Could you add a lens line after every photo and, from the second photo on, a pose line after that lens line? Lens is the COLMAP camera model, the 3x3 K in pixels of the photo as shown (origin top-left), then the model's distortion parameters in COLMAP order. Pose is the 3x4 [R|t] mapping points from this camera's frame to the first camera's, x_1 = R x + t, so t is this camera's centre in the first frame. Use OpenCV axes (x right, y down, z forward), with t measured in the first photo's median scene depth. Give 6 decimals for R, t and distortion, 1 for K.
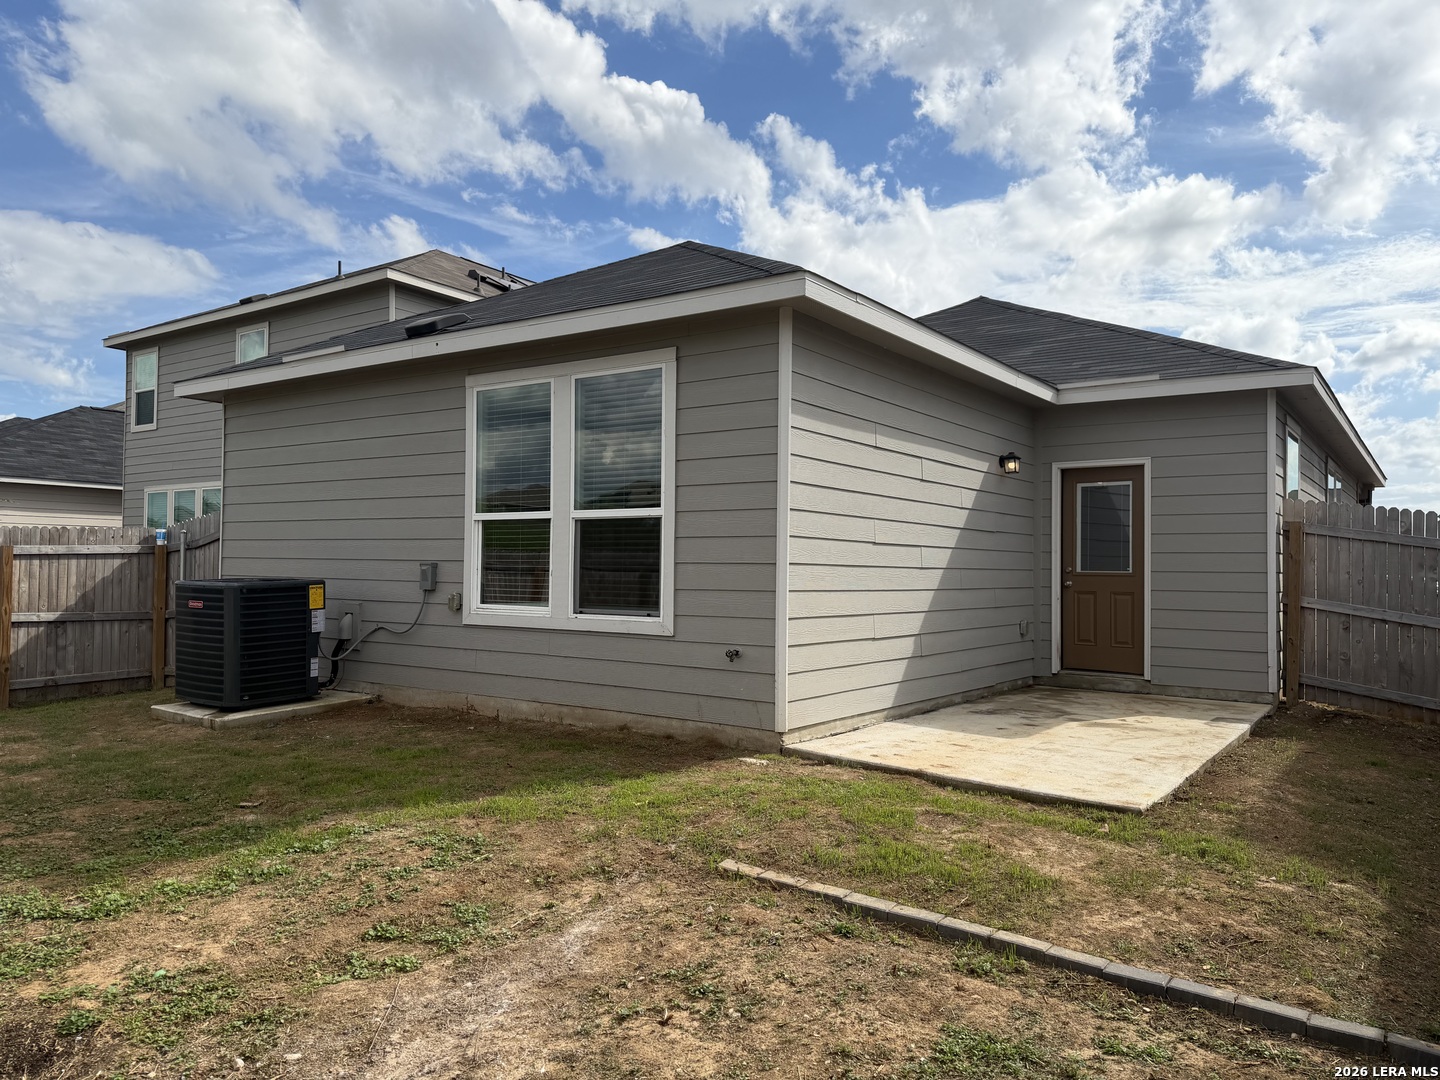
lens RADIAL K [[1005.6, 0, 722.1], [0, 1005.6, 538.1], [0, 0, 1]] dist [0.062329, -0.076056]
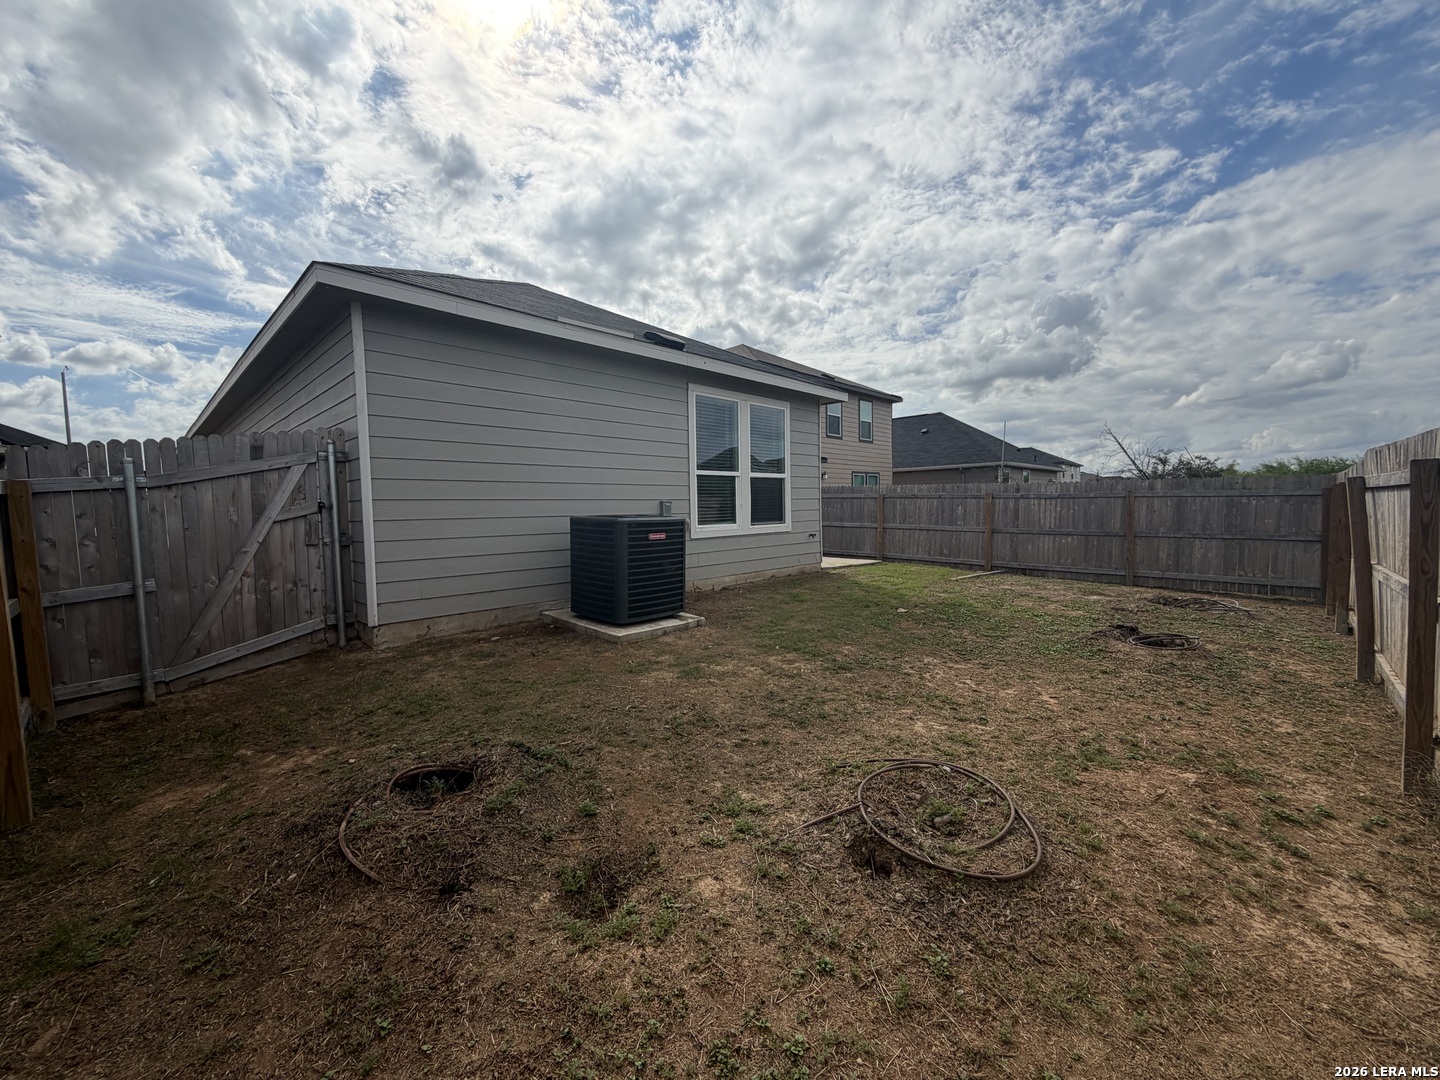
lens RADIAL K [[576.4, 0, 722.5], [0, 576.4, 543.2], [0, 0, 1]] dist [-0.005534, 0.000278]
pose [[0.157673, -0.078681, 0.984352, -1.259975], [-0.011681, 0.996602, 0.081531, 0.018029], [-0.987422, -0.024353, 0.156218, 0.877653]]
